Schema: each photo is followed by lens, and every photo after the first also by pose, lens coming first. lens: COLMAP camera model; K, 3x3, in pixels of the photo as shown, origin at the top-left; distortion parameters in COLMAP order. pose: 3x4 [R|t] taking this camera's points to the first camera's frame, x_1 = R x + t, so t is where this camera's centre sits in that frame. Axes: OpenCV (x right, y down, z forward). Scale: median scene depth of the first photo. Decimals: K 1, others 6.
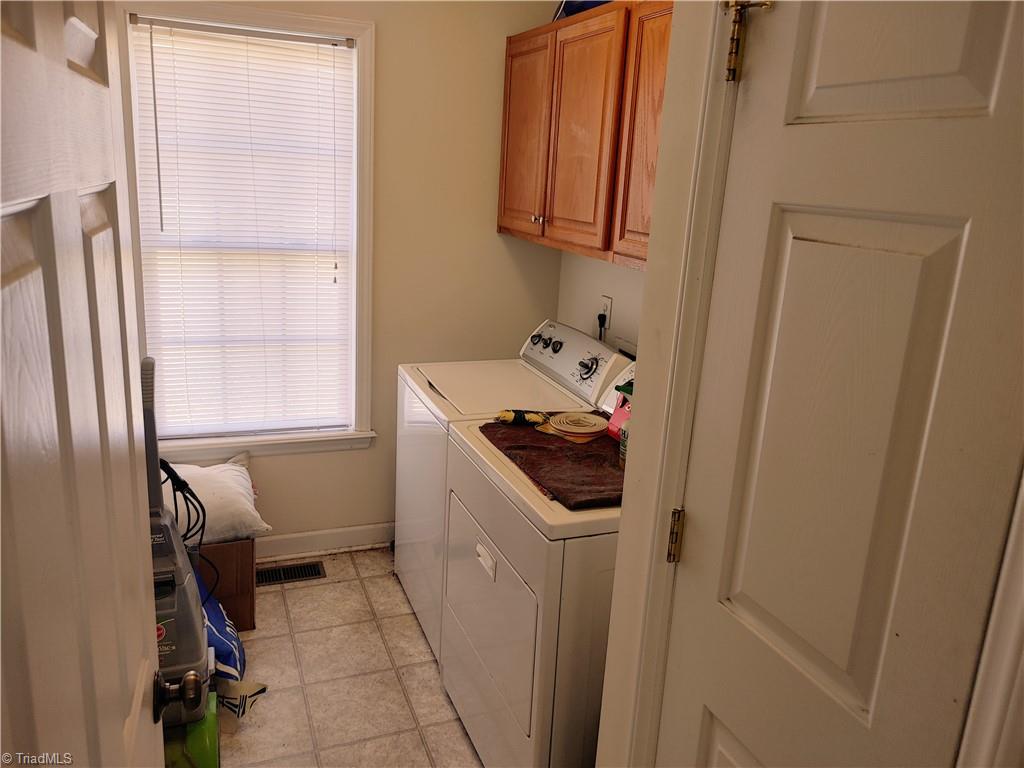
lens RADIAL K [[792.2, 0, 512.0], [0, 792.2, 384.0], [0, 0, 1]] dist [0.046263, -0.001614]
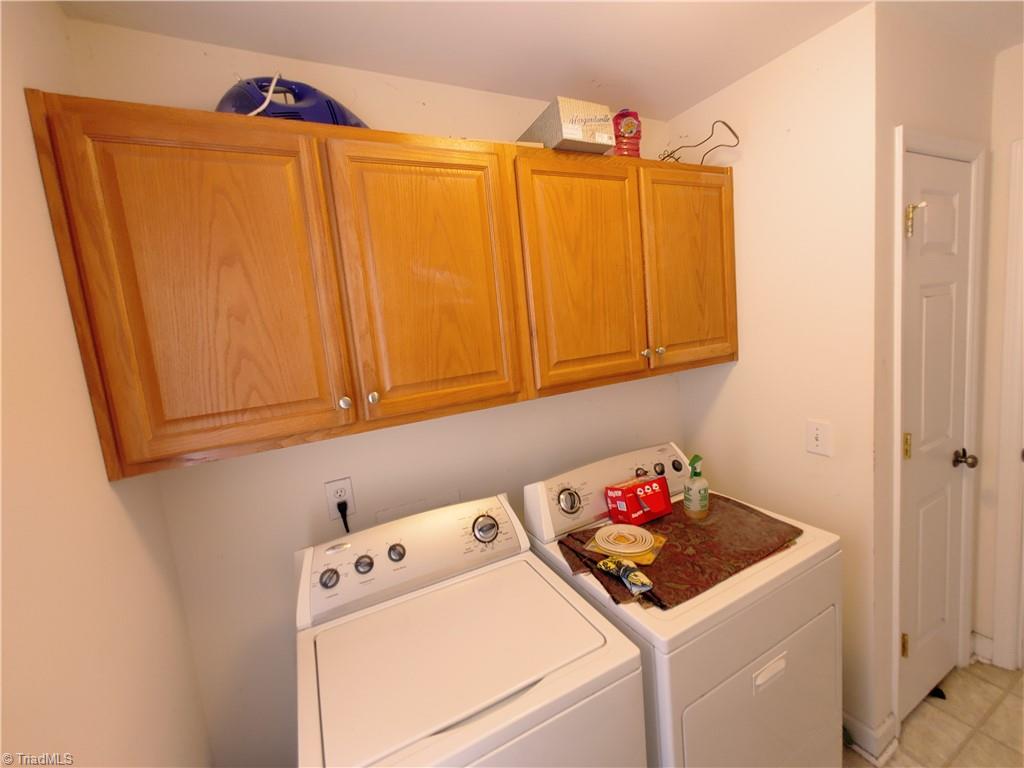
lens RADIAL K [[436.6, 0, 517.5], [0, 436.6, 376.3], [0, 0, 1]] dist [0.001676, 0.000286]
pose [[-0.117198, -0.170915, 0.978291, -0.418699], [0.343794, 0.917188, 0.201426, -0.305575], [-0.931703, 0.359937, -0.048733, 1.057255]]
